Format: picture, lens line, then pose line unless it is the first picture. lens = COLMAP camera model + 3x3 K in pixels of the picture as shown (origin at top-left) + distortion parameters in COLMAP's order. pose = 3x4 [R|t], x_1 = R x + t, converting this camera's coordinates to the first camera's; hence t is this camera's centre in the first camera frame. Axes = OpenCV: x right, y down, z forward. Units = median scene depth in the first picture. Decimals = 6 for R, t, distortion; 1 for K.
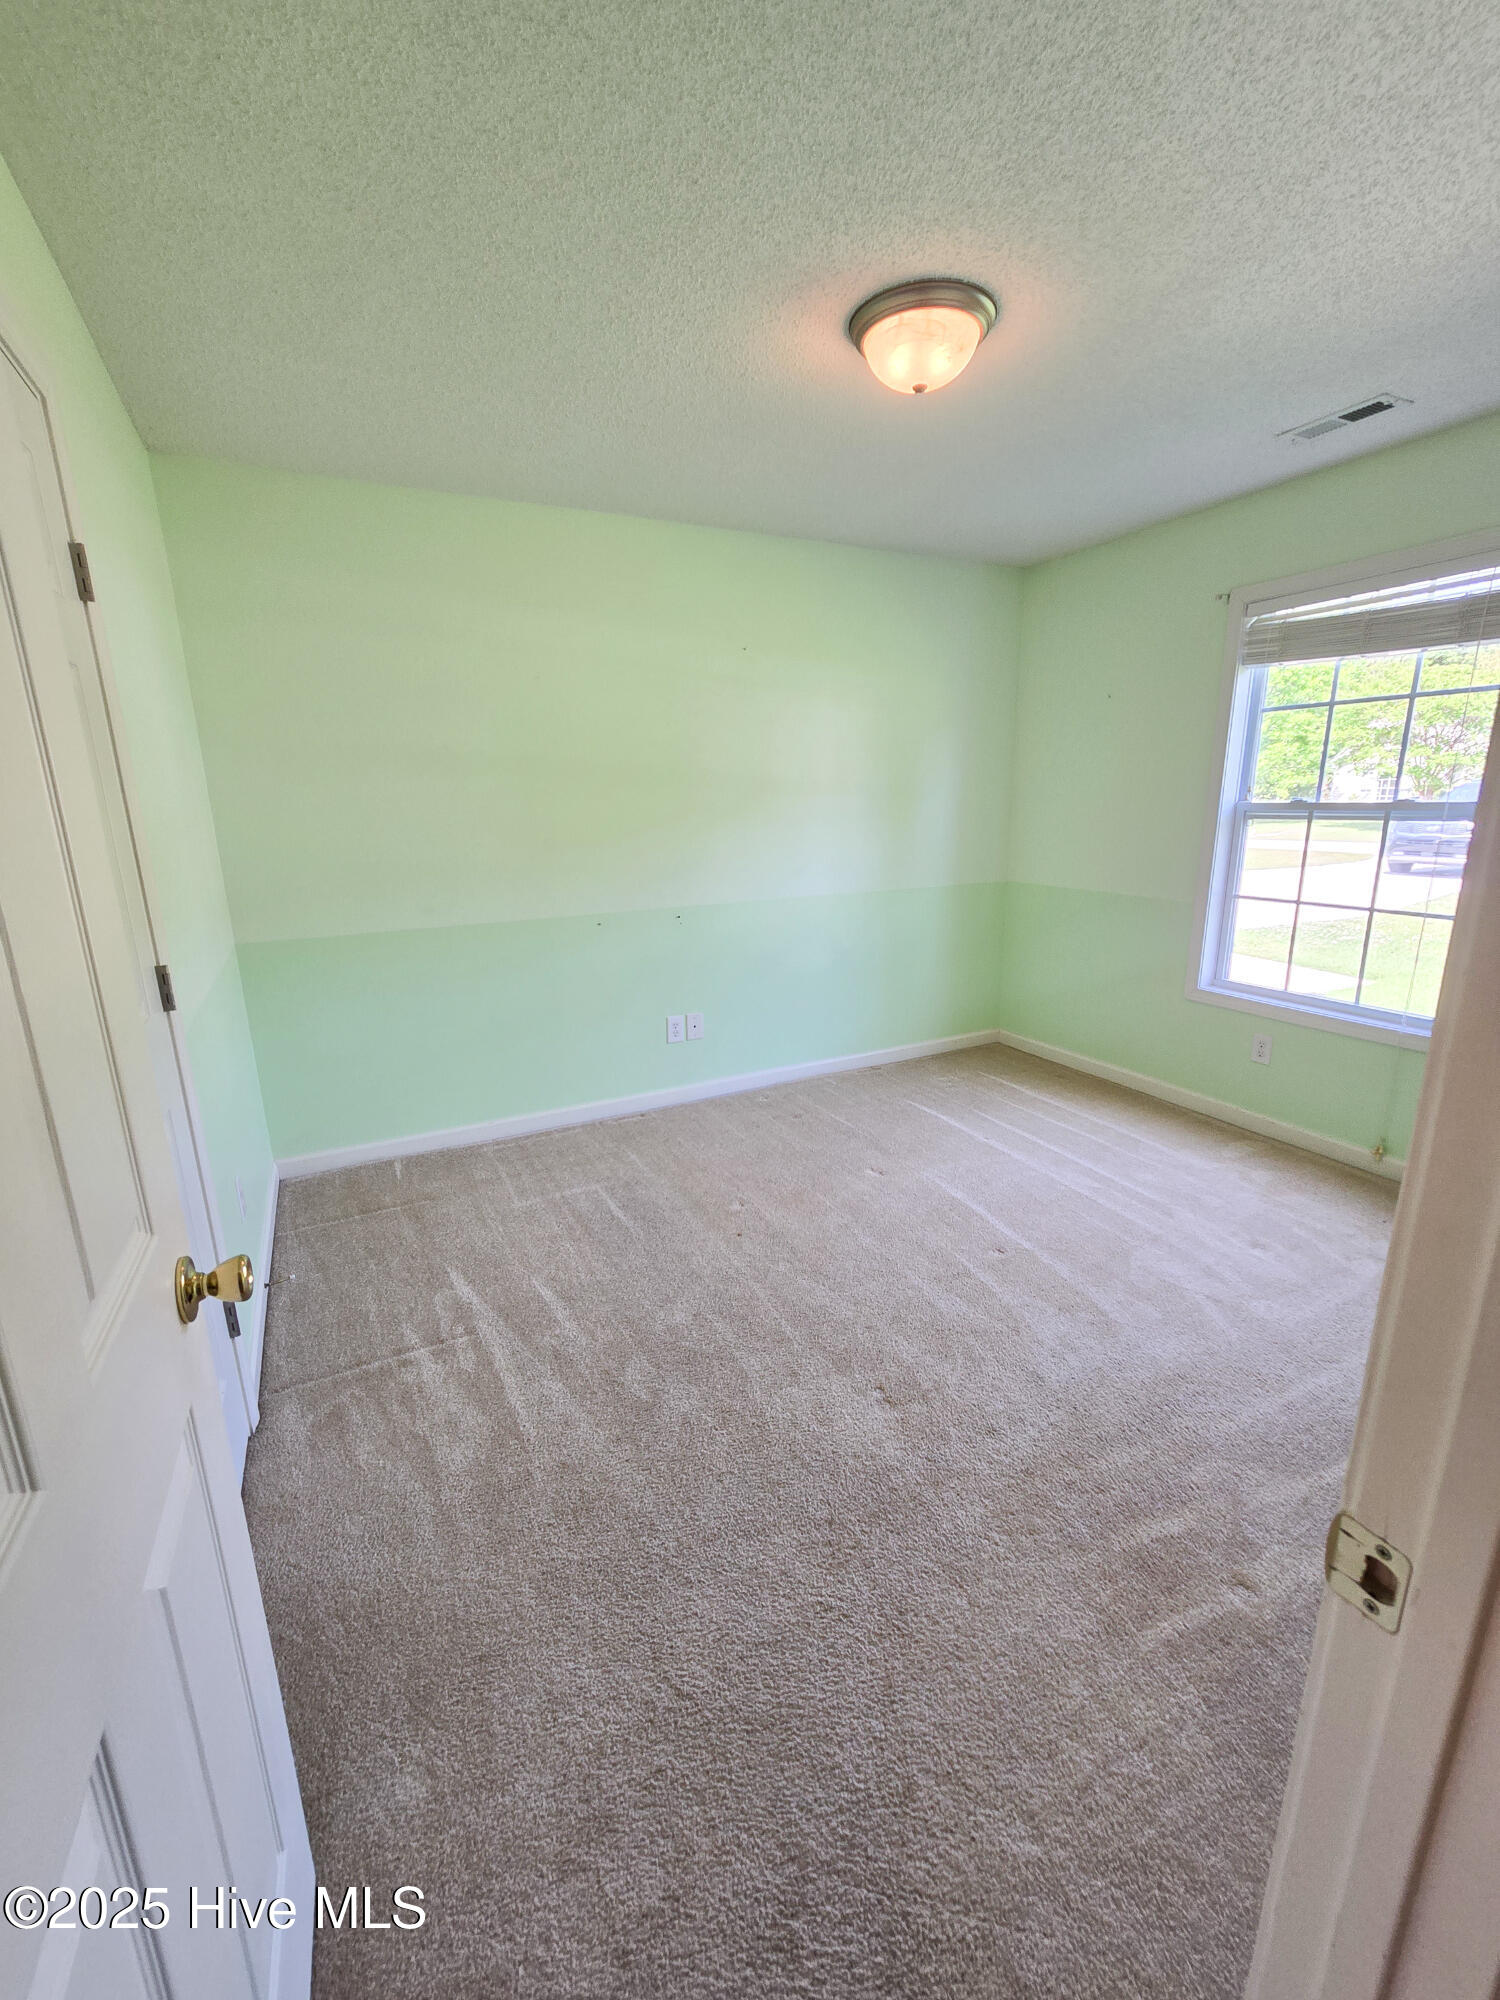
lens RADIAL K [[818.5, 0, 784.6], [0, 818.5, 1002.4], [0, 0, 1]] dist [0.001374, 0.000308]
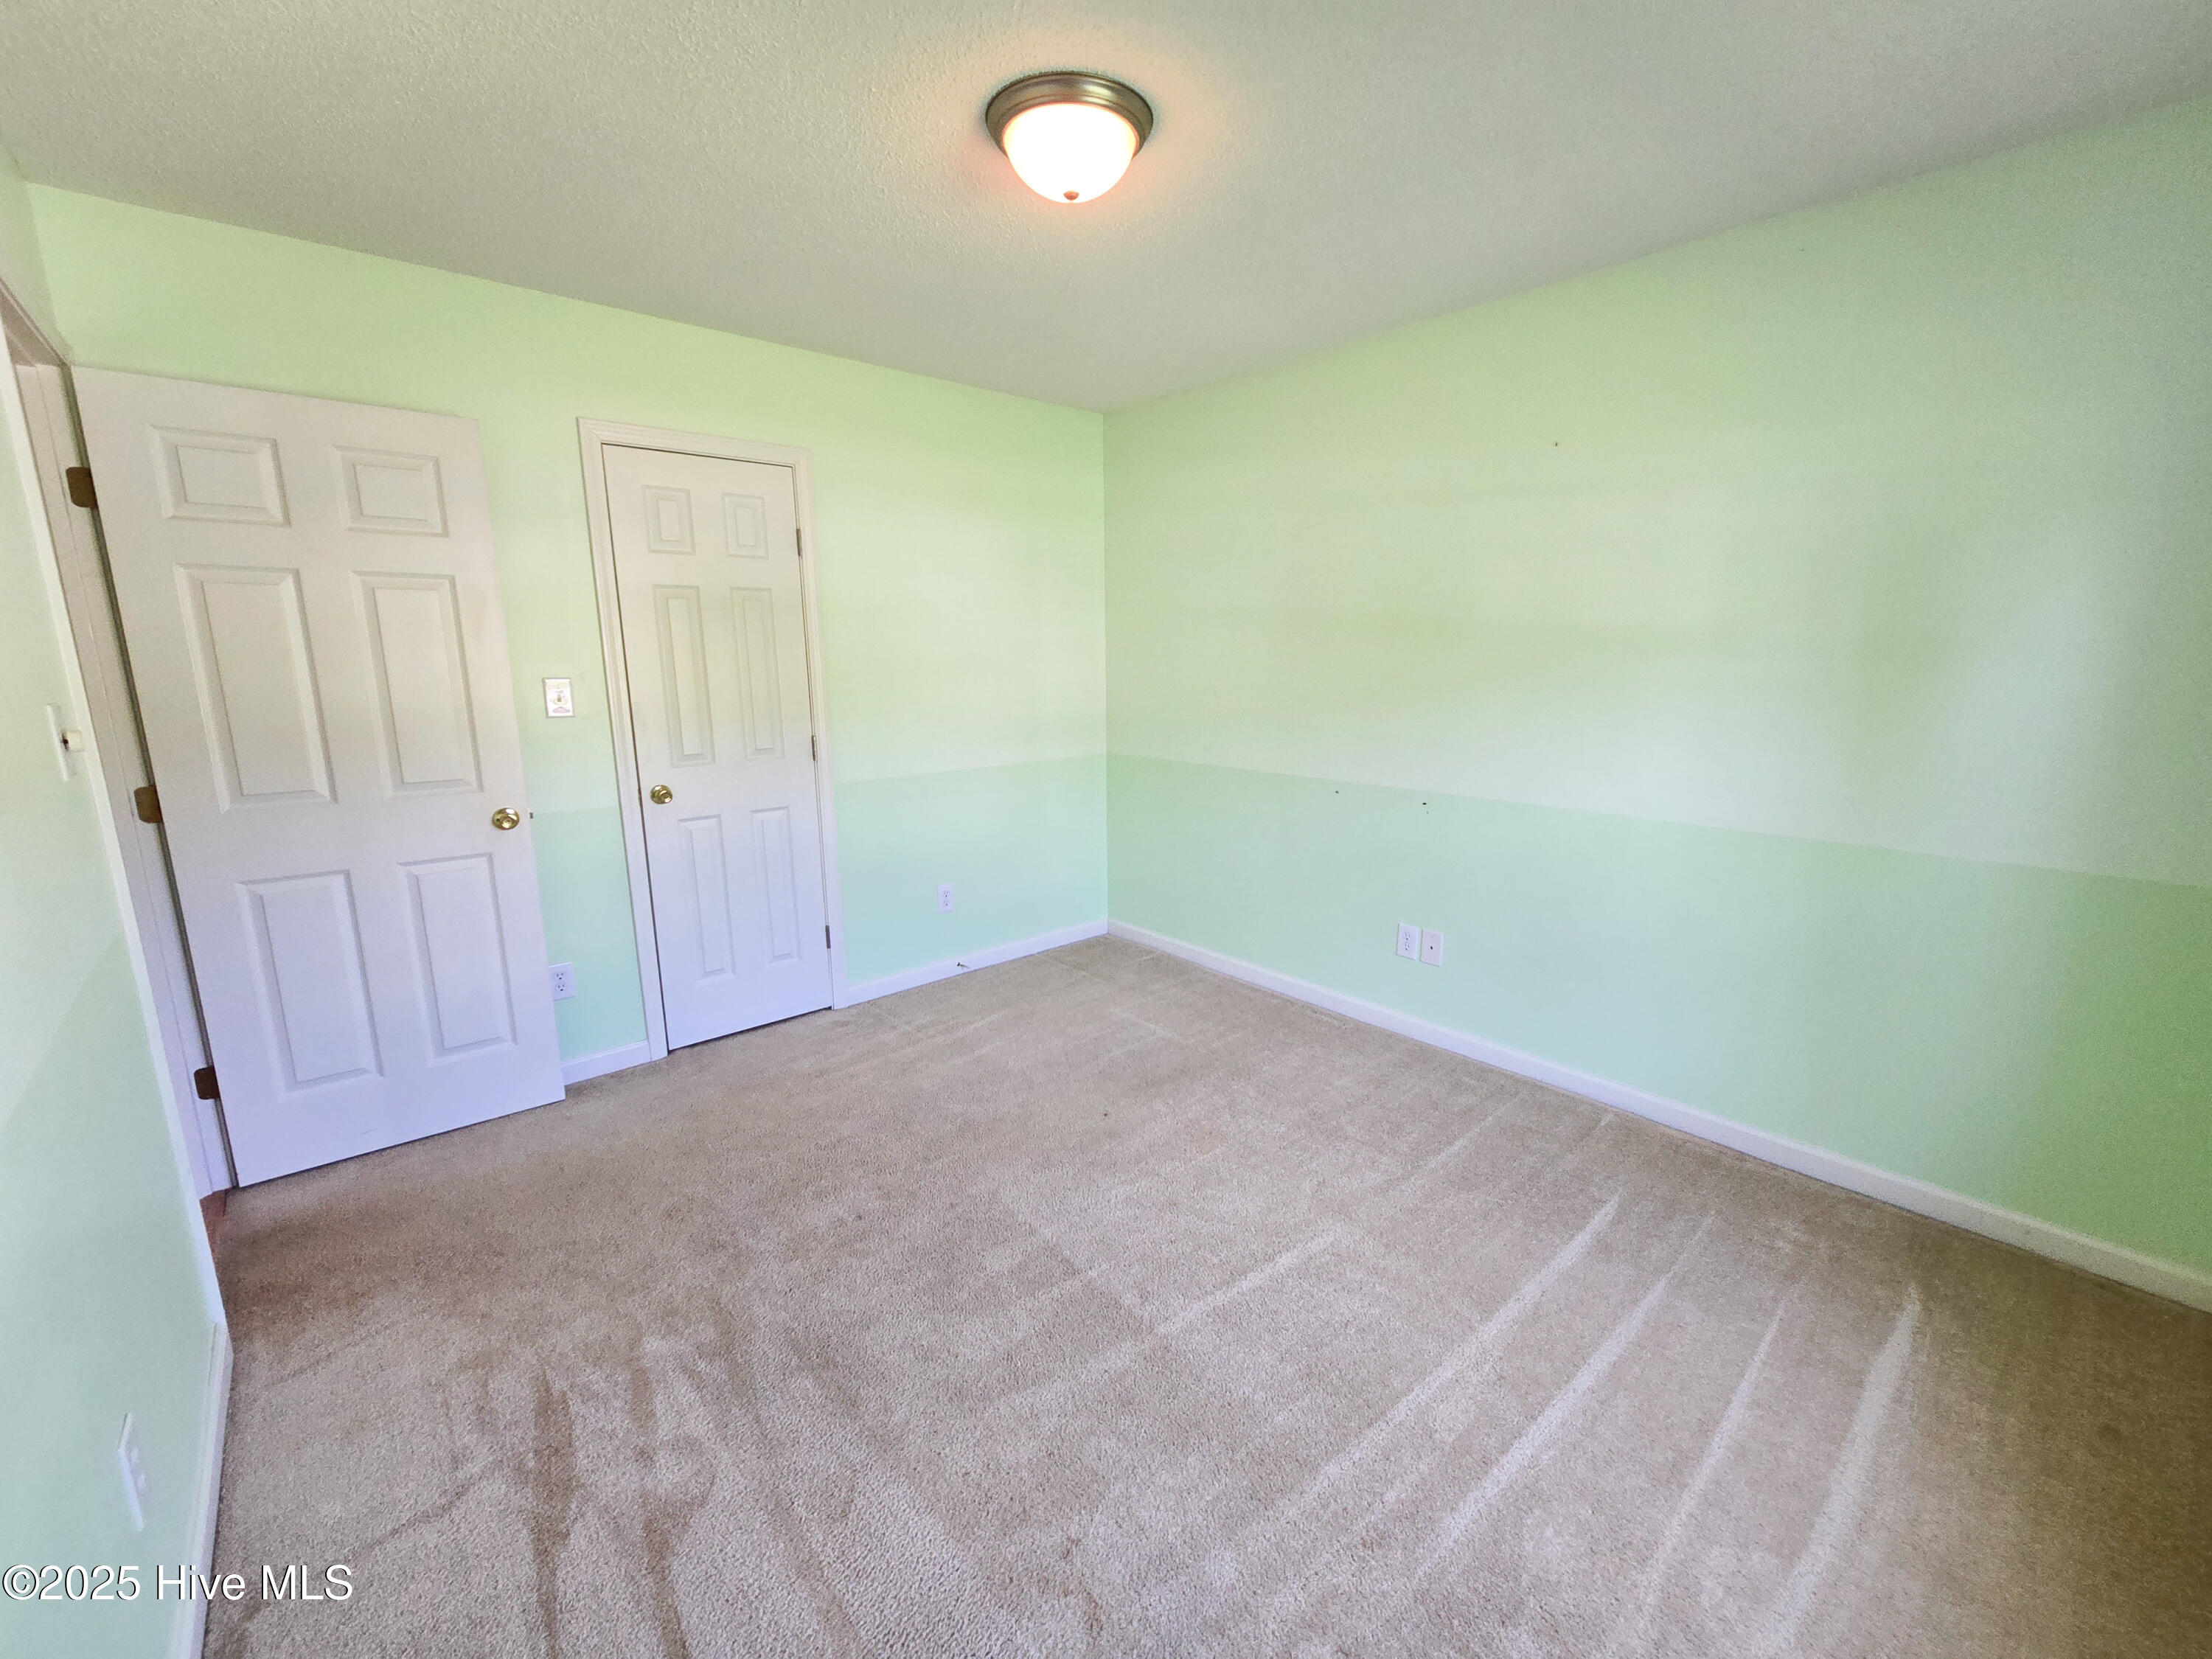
lens RADIAL K [[905.3, 0, 1106.2], [0, 905.3, 823.5], [0, 0, 1]] dist [0.001374, 0.000308]
pose [[0.239275, 0.189561, -0.952268, 0.797183], [-0.244290, 0.960961, 0.129909, -0.155593], [0.939718, 0.201545, 0.276241, 0.593873]]
